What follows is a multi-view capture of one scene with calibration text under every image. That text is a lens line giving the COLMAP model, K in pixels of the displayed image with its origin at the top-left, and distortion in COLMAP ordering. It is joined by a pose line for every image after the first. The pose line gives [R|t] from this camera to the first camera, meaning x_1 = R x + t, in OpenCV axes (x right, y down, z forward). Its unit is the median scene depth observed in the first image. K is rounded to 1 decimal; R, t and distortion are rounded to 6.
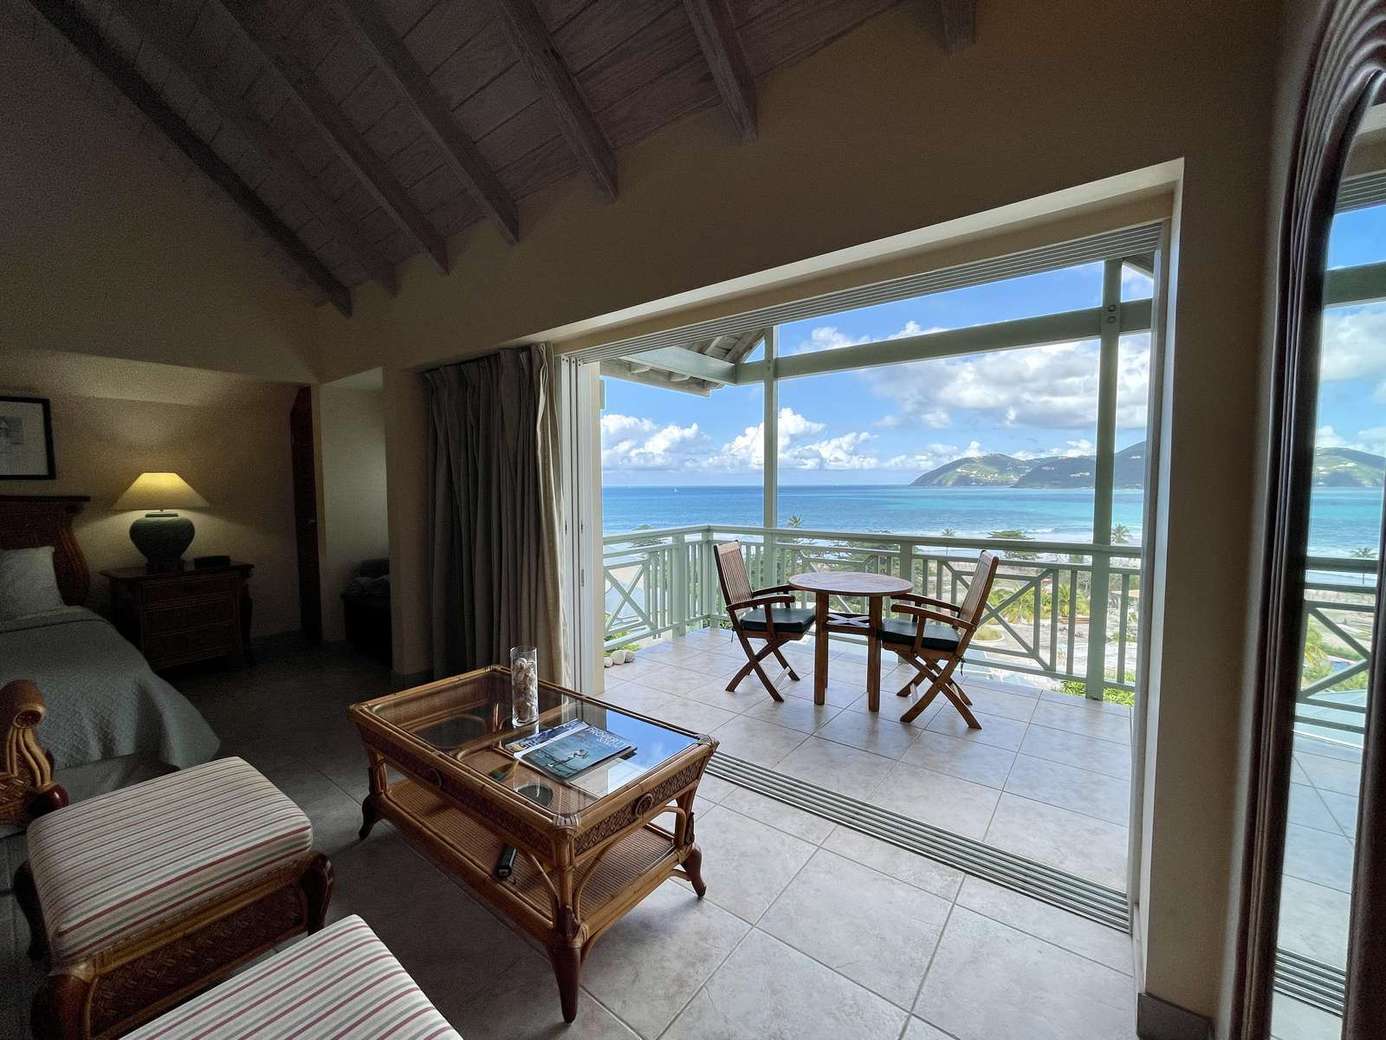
lens RADIAL K [[562.3, 0, 693.0], [0, 562.3, 520.0], [0, 0, 1]] dist [-0.000316, -0.000002]
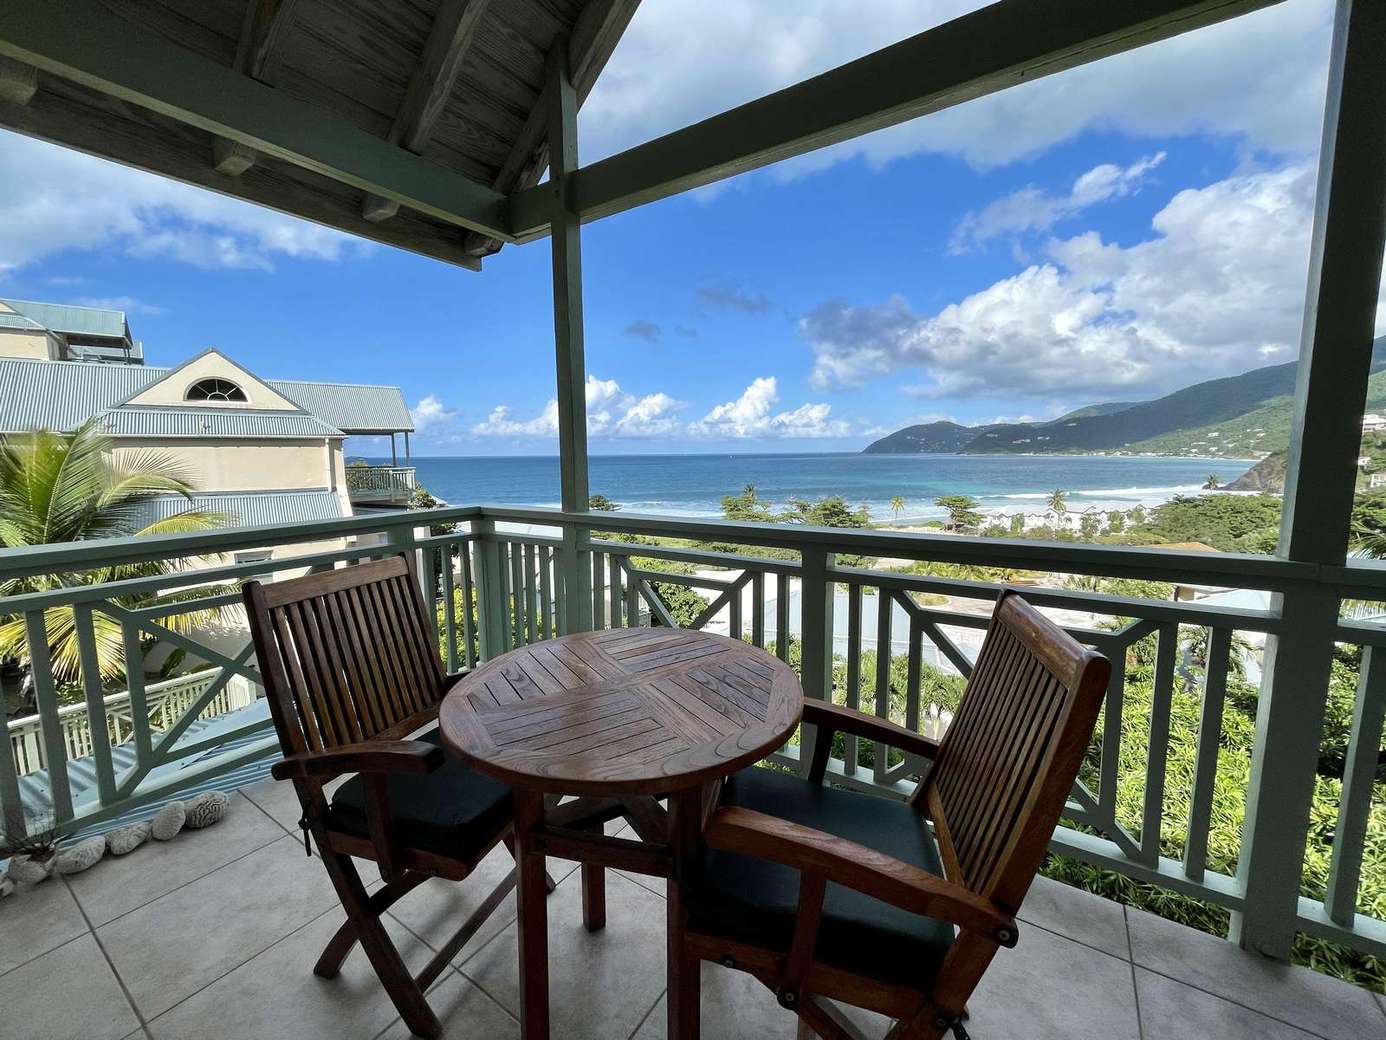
lens RADIAL K [[559.0, 0, 693.0], [0, 559.0, 520.0], [0, 0, 1]] dist [-0.001755, -0.000102]
pose [[0.997534, -0.015282, 0.068504, 0.225547], [0.011434, 0.998353, 0.056214, -0.007520], [-0.069250, -0.055292, 0.996066, 0.503768]]
